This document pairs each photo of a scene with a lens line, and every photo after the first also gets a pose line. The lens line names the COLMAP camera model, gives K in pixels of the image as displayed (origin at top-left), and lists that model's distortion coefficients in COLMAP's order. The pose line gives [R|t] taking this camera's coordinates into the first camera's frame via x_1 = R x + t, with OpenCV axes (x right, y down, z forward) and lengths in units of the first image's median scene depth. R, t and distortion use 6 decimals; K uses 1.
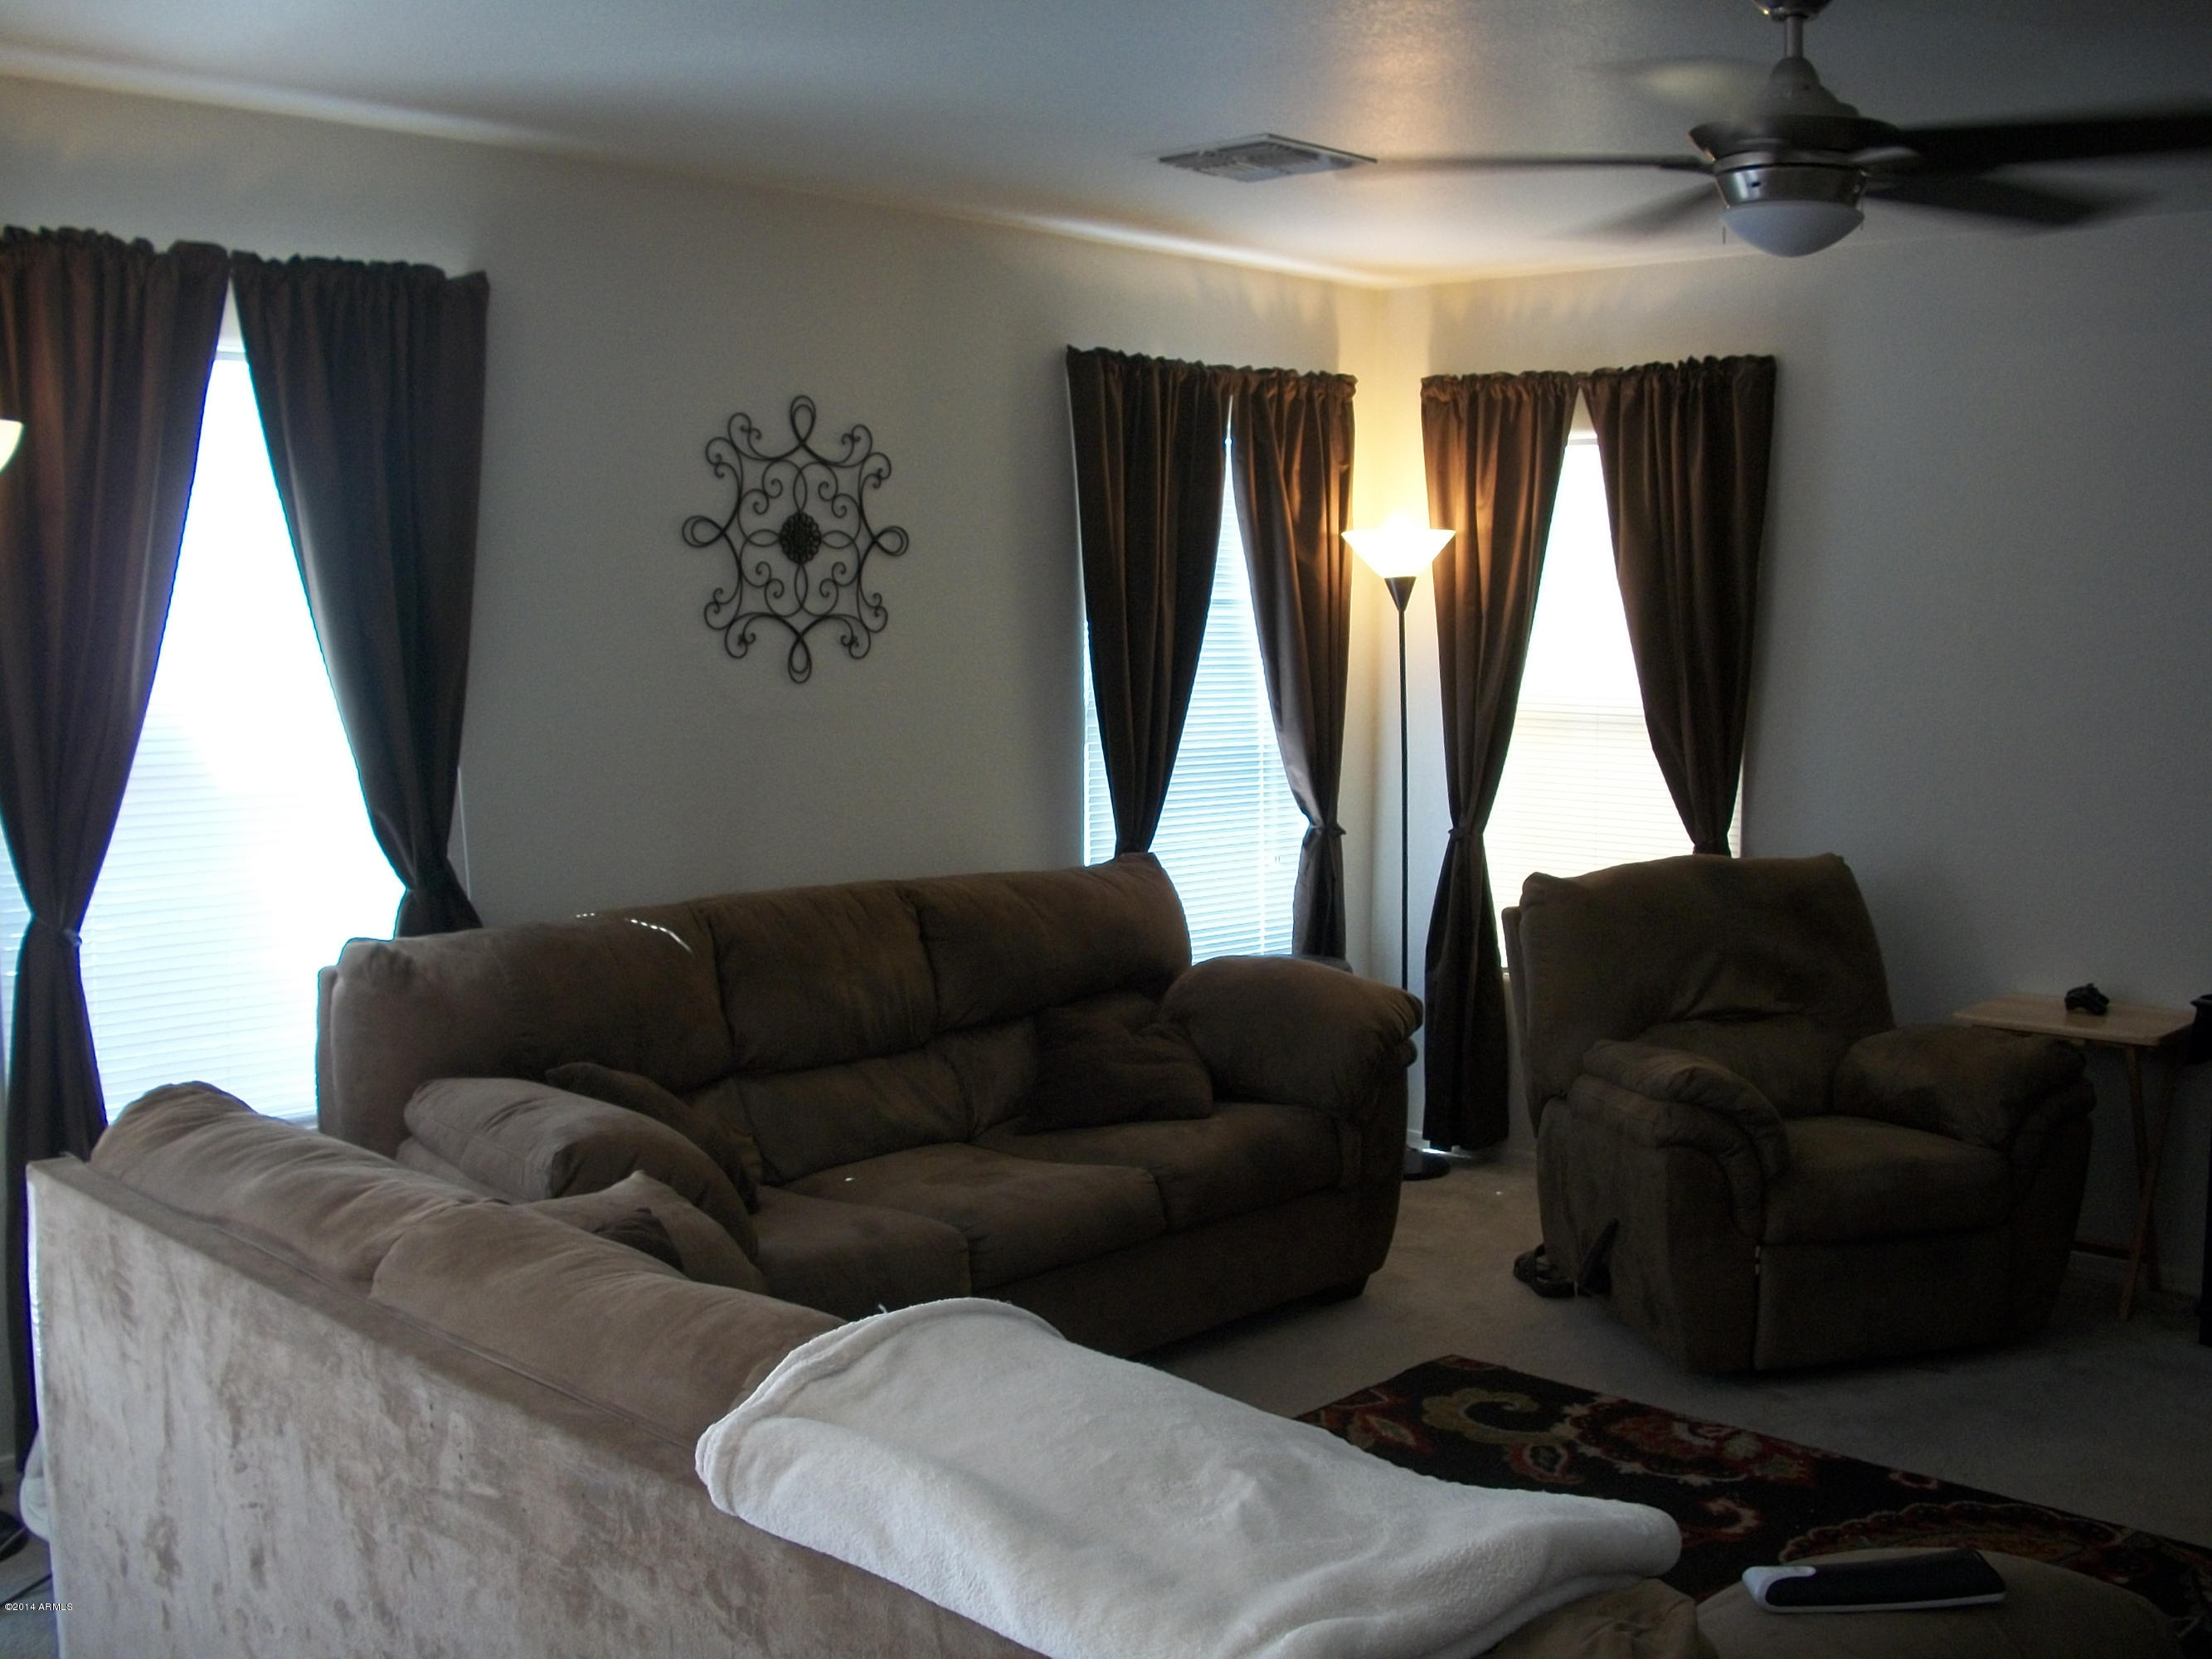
lens RADIAL K [[2306.7, 0, 1106.0], [0, 2306.7, 829.5], [0, 0, 1]] dist [-0.228532, 0.230692]
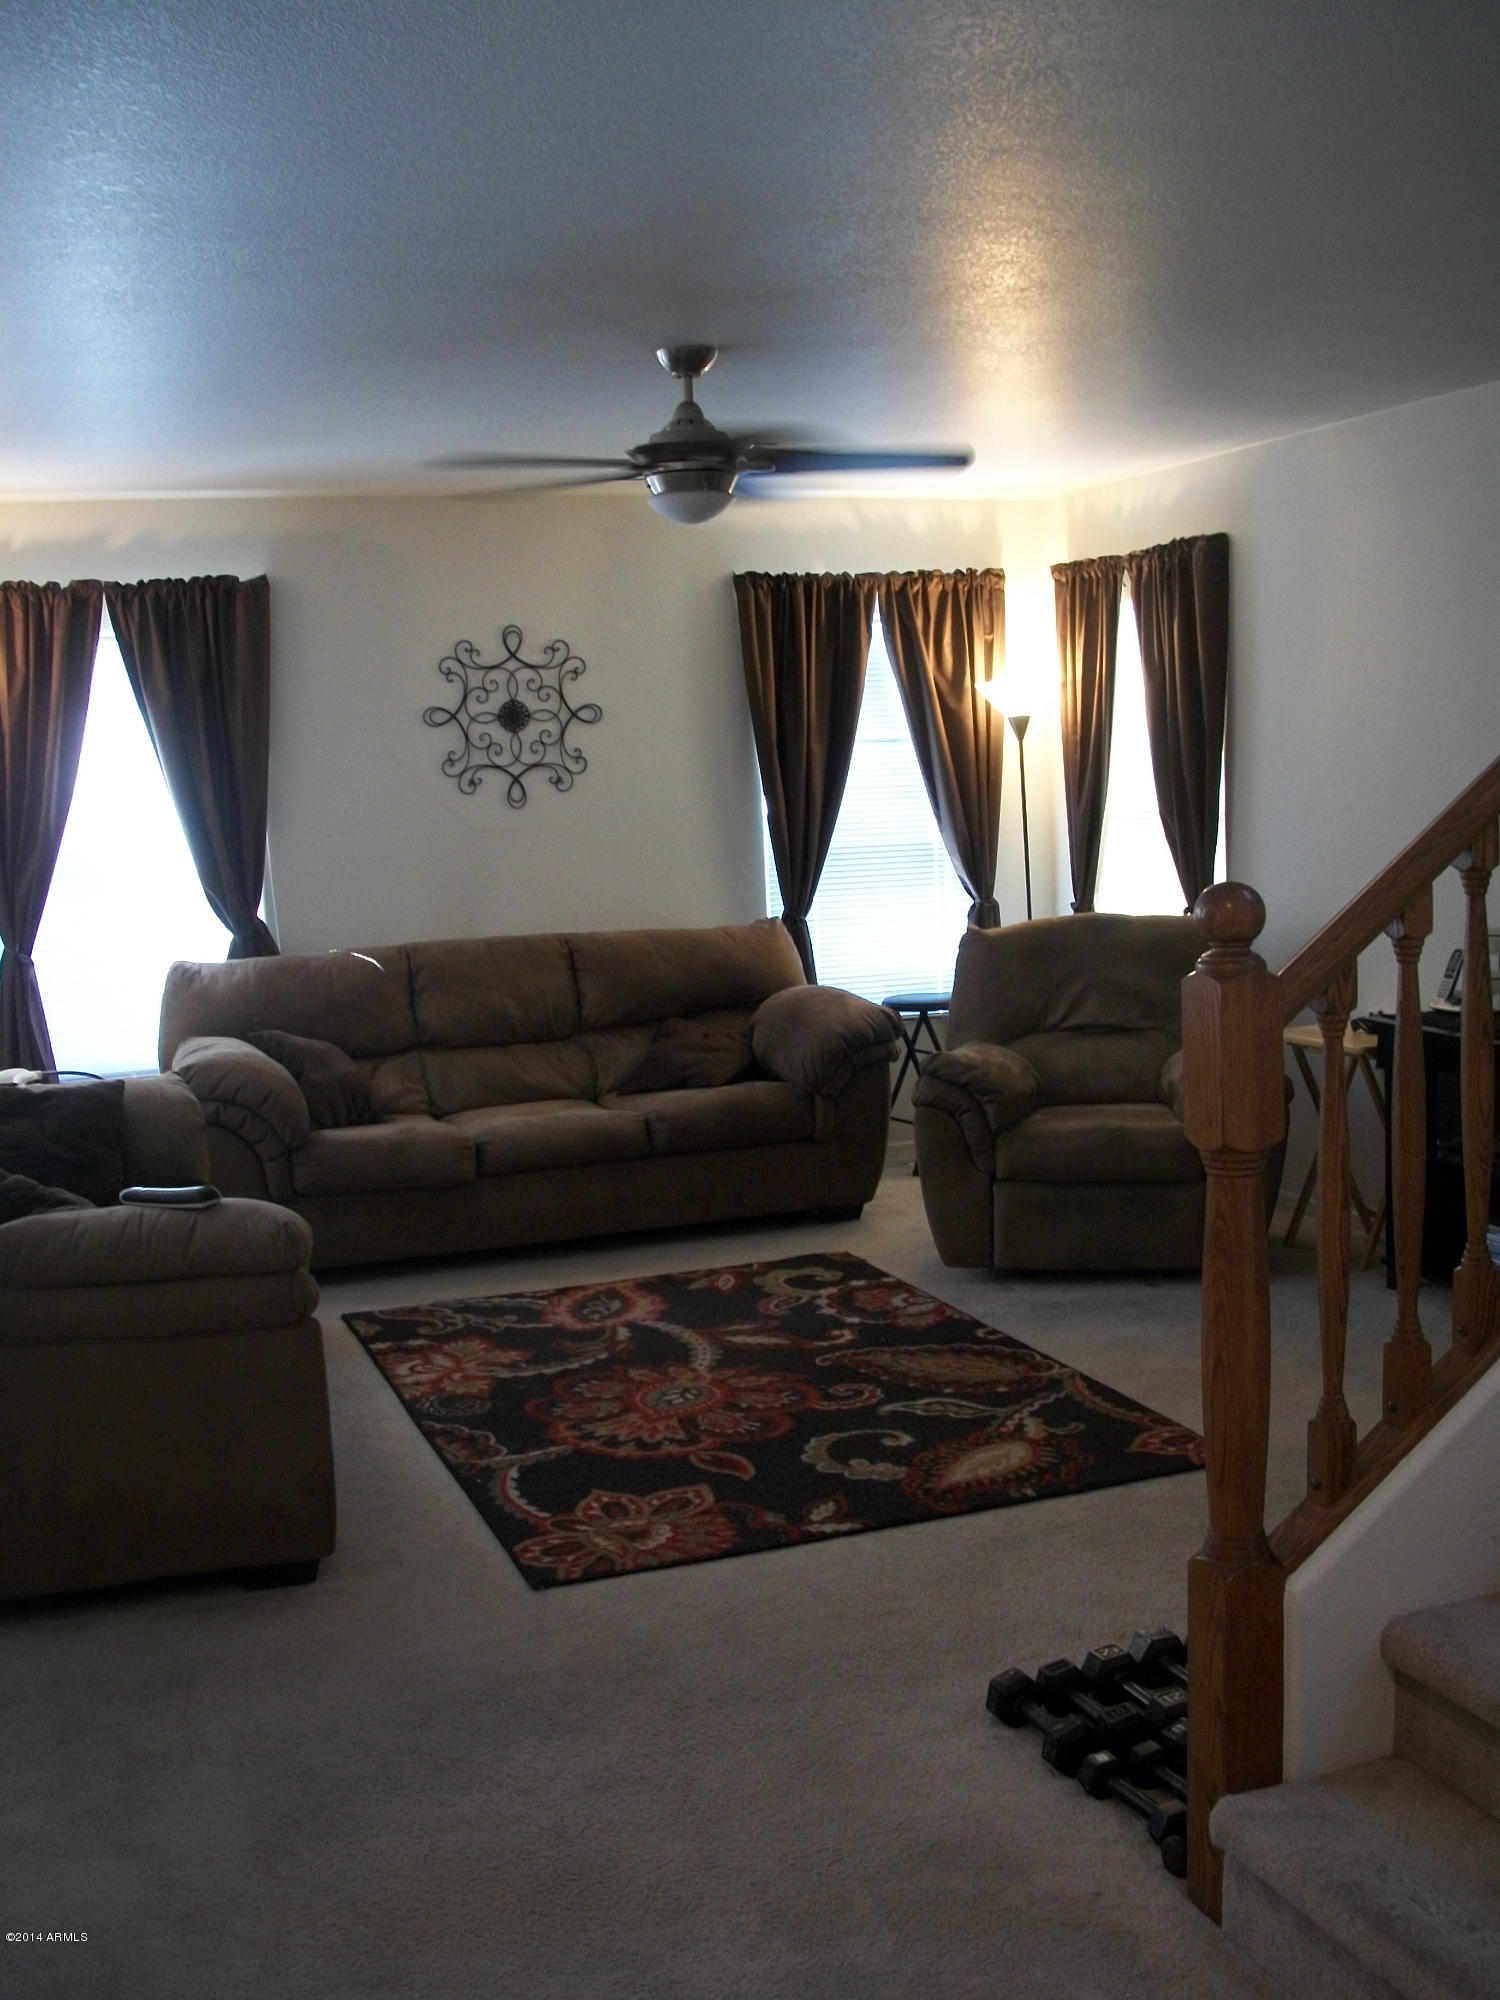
lens RADIAL K [[2085.5, 0, 750.0], [0, 2085.5, 1000.0], [0, 0, 1]] dist [-0.228532, 0.230692]
pose [[0.901695, 0.006953, -0.432316, 0.632030], [0.004080, 0.999689, 0.024588, 0.033434], [0.432353, -0.023934, 0.901387, -0.217165]]
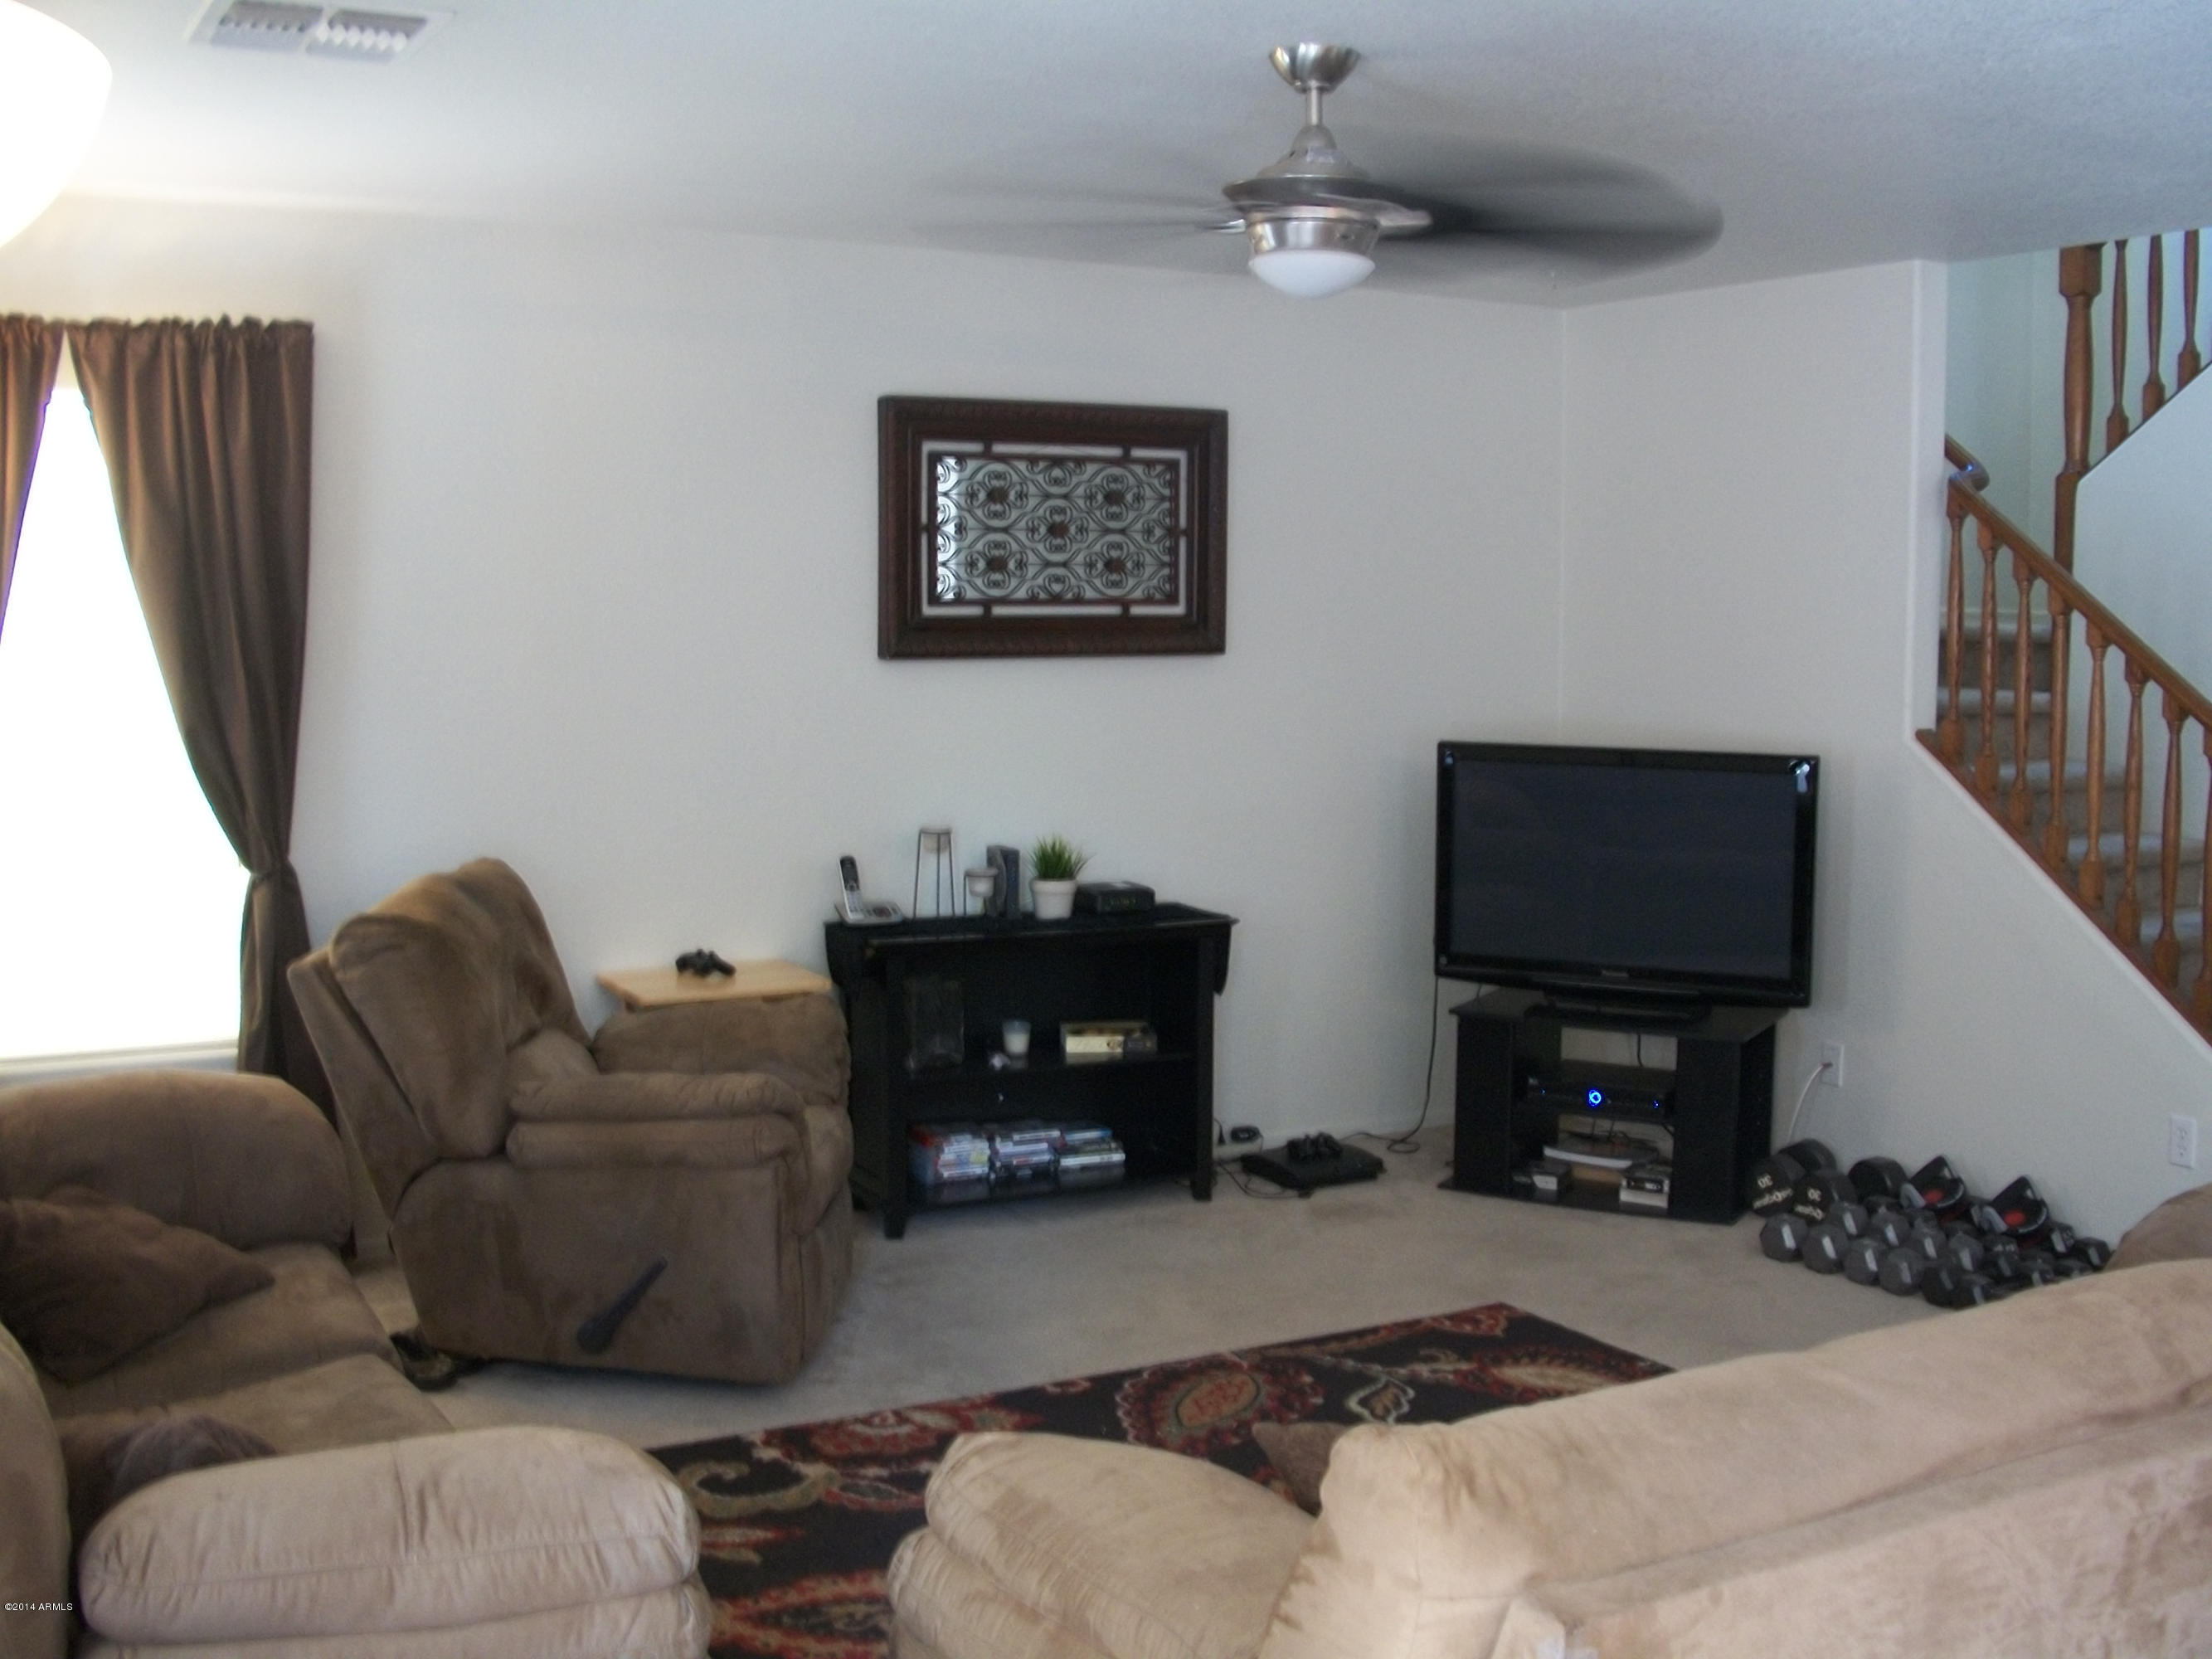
lens RADIAL K [[2306.7, 0, 1106.0], [0, 2306.7, 829.5], [0, 0, 1]] dist [-0.228532, 0.230692]
pose [[0.305759, -0.100297, 0.946811, -0.535293], [0.089276, 0.993075, 0.076367, -0.053563], [-0.947914, 0.061178, 0.312596, 0.478227]]
